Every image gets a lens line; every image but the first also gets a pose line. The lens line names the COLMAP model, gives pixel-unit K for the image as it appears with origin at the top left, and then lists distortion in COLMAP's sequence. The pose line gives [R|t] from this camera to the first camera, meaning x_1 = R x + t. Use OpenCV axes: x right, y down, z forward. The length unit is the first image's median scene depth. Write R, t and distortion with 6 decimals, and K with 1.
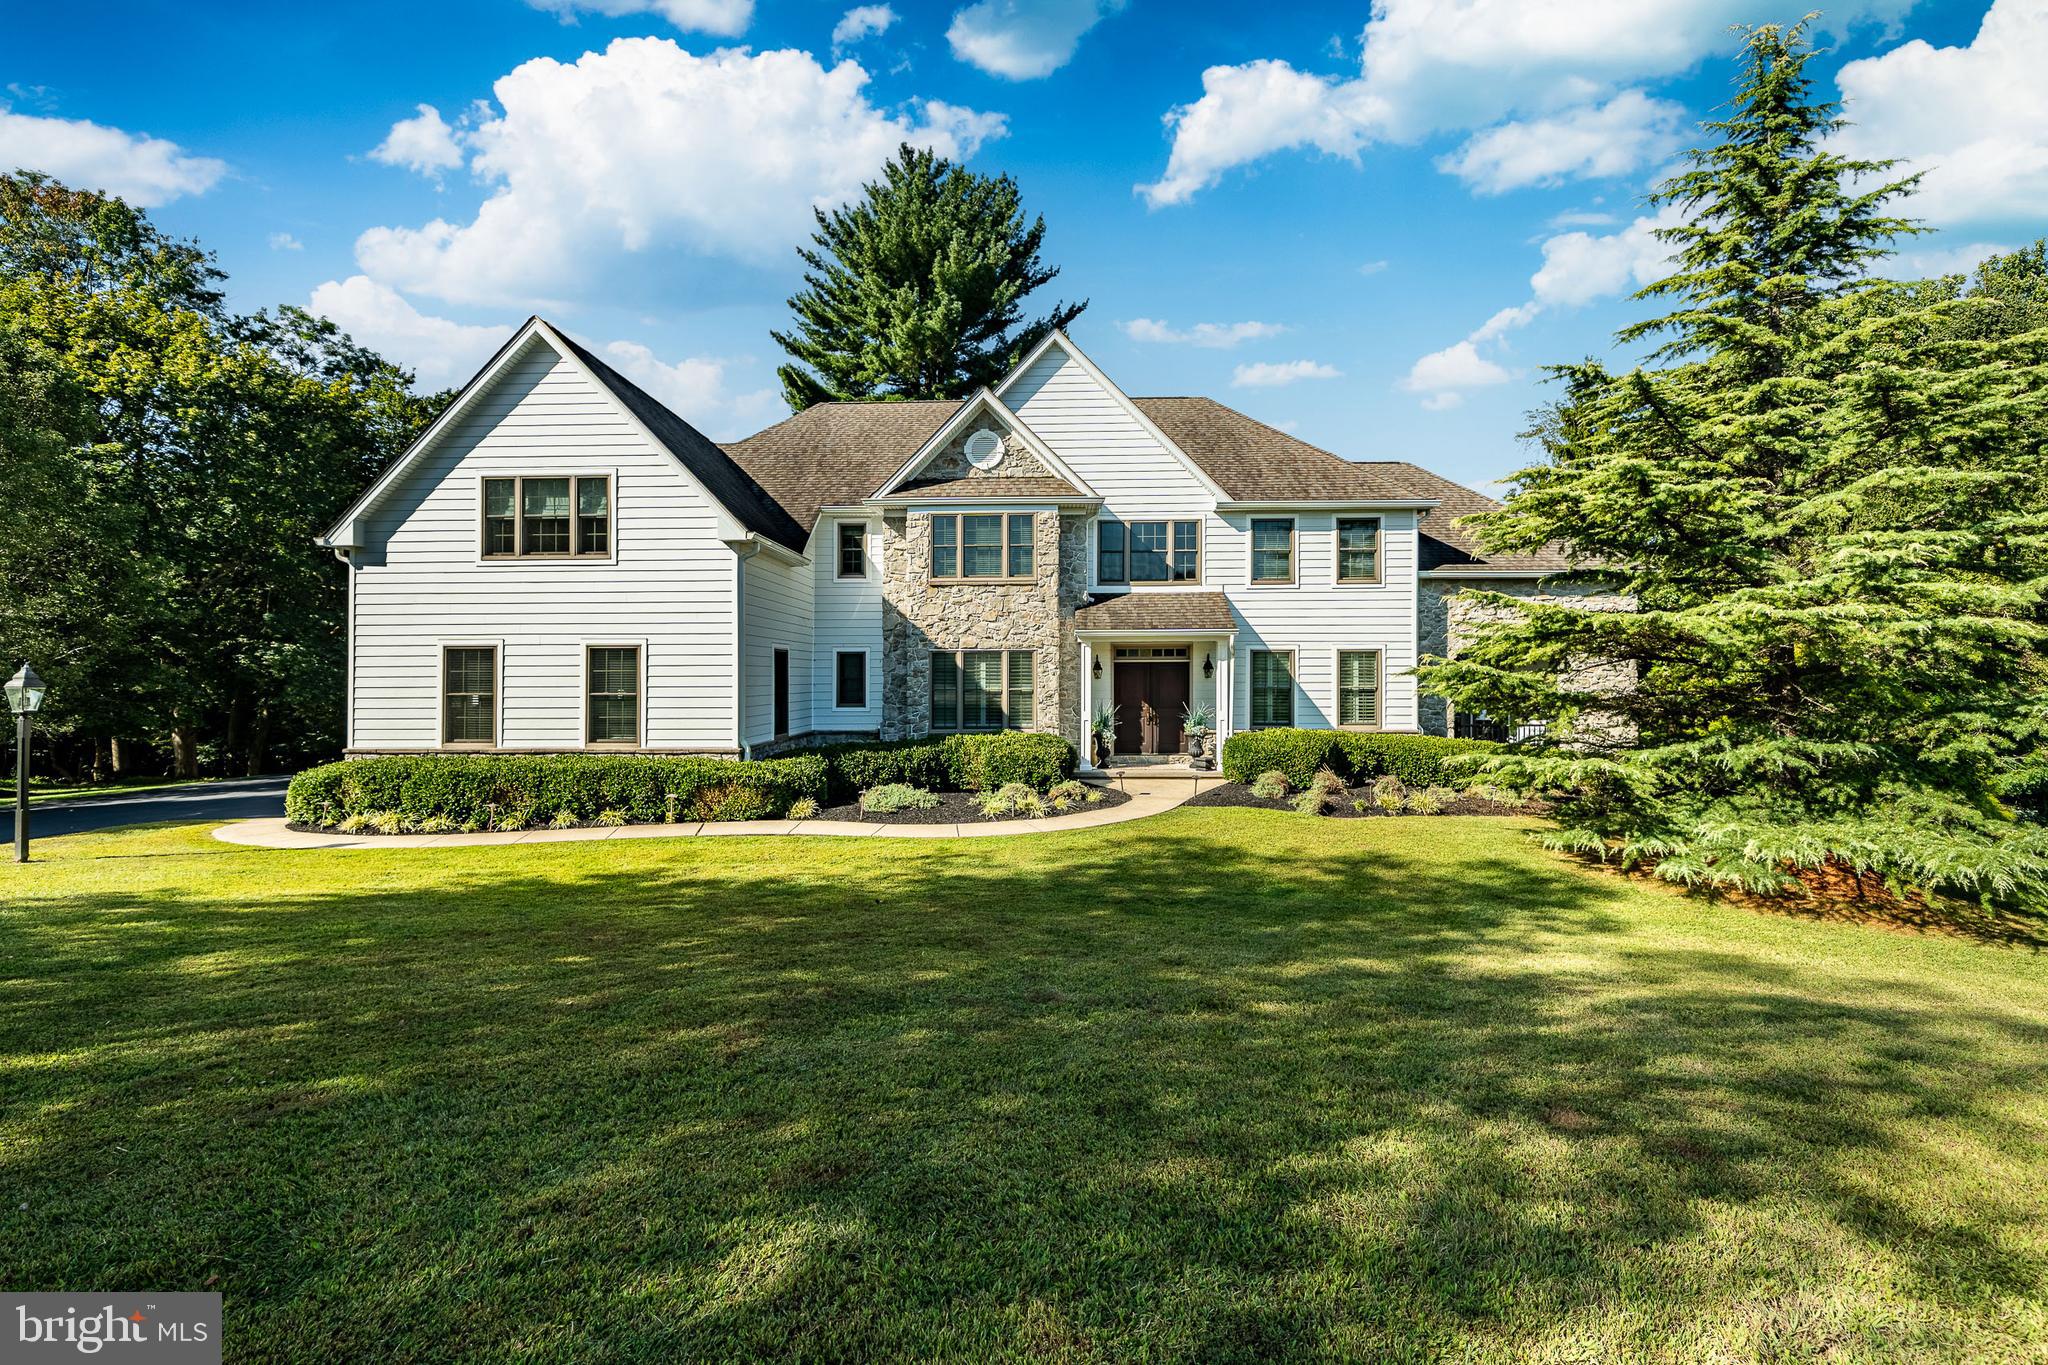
lens RADIAL K [[901.0, 0, 1028.6], [0, 901.0, 676.8], [0, 0, 1]] dist [-0.001366, -0.000342]
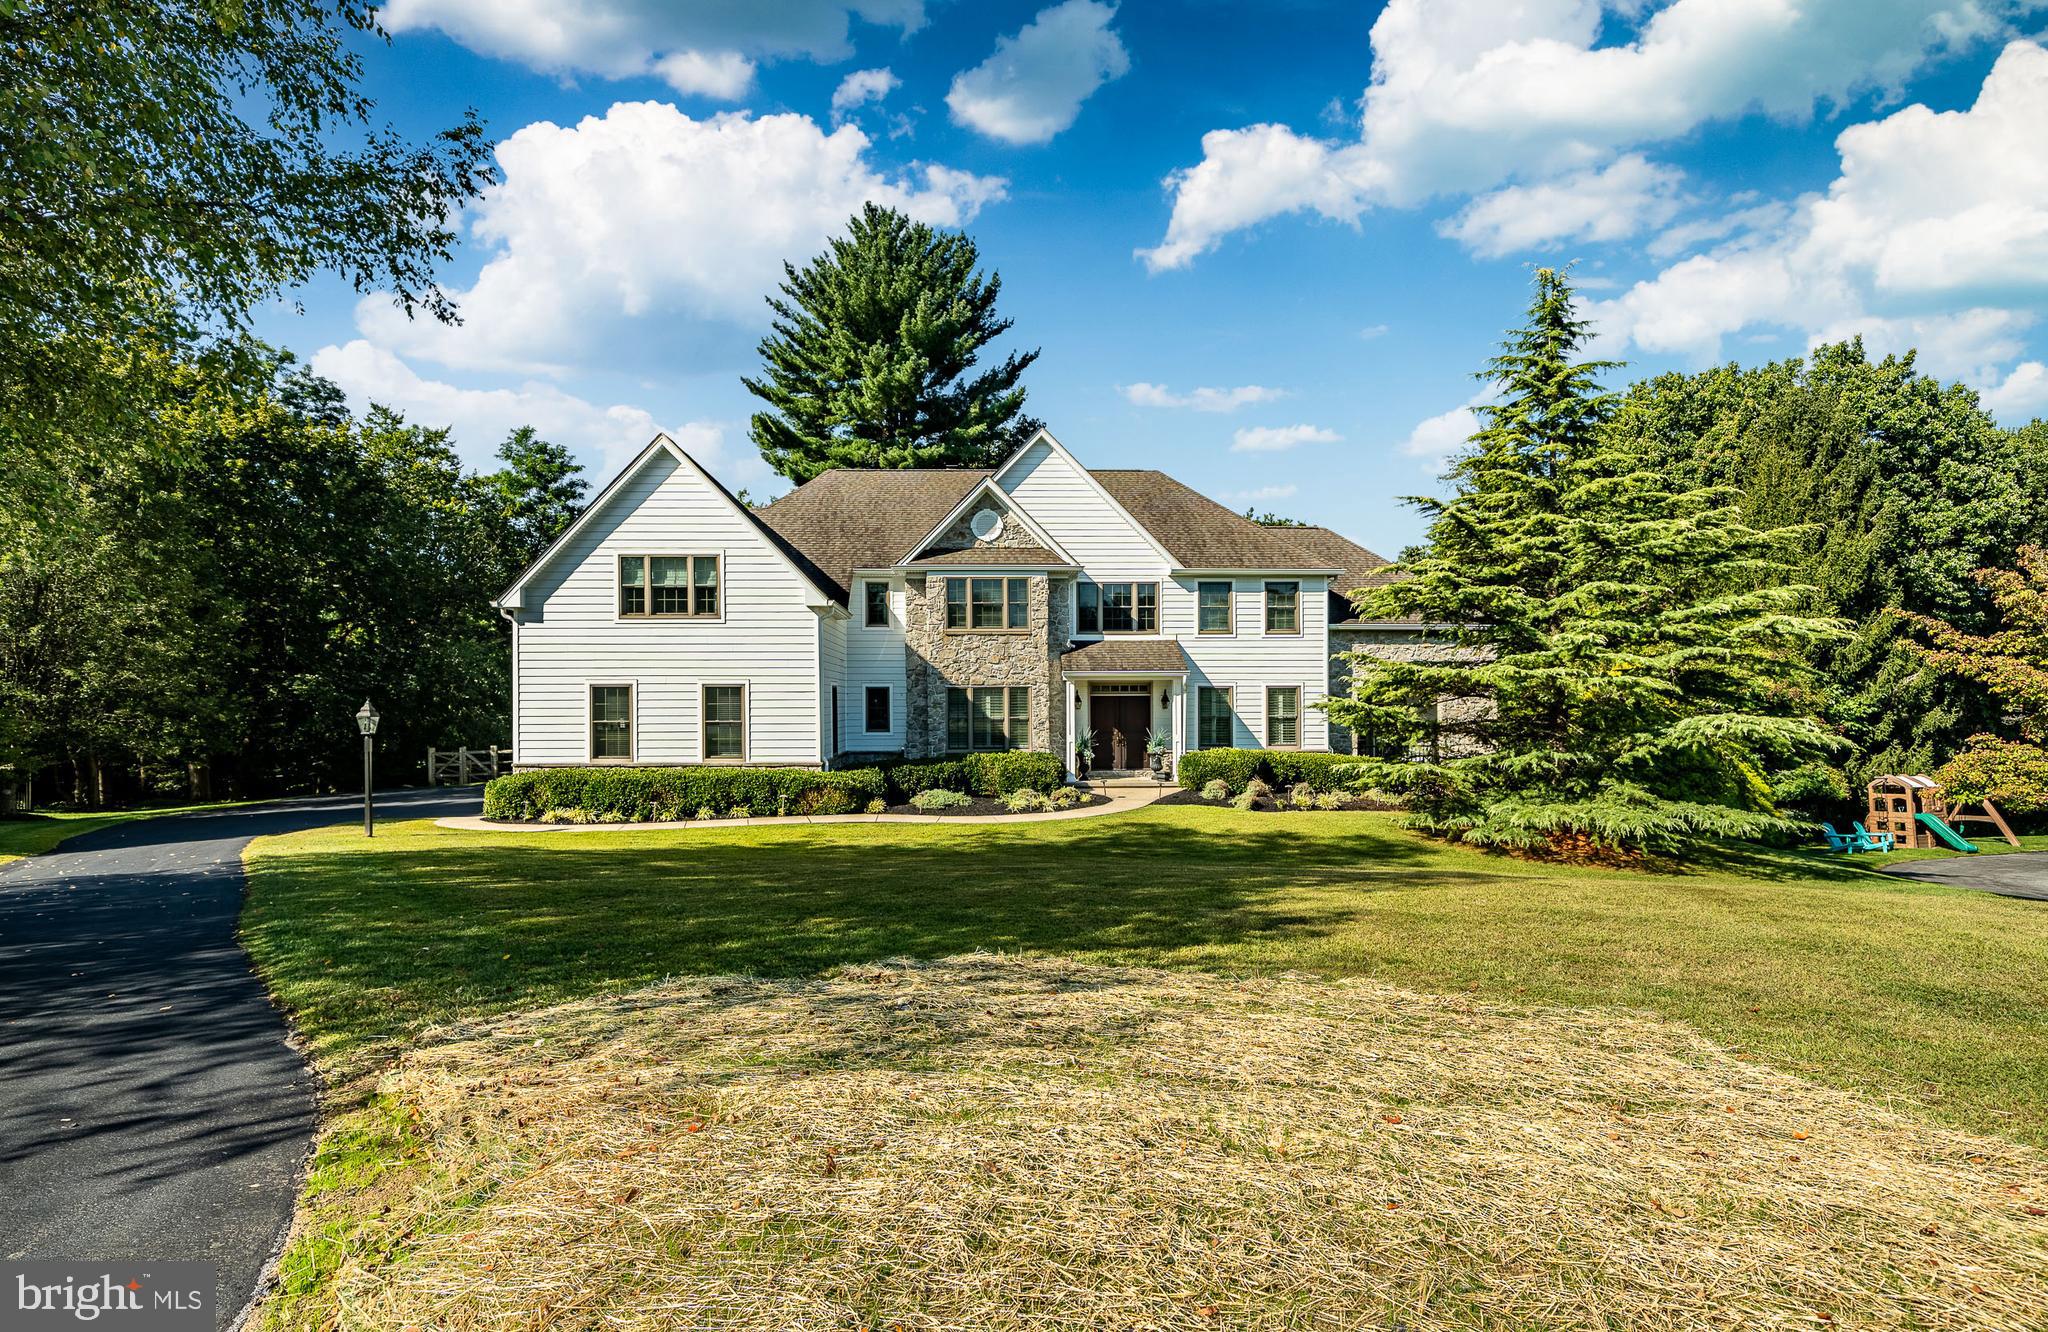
lens RADIAL K [[902.6, 0, 1021.1], [0, 902.6, 677.9], [0, 0, 1]] dist [-0.002275, 0.000025]
pose [[0.998449, 0.002898, 0.055598, -0.075268], [-0.001300, 0.999585, -0.028760, -0.005364], [-0.055658, 0.028643, 0.998039, -0.259320]]
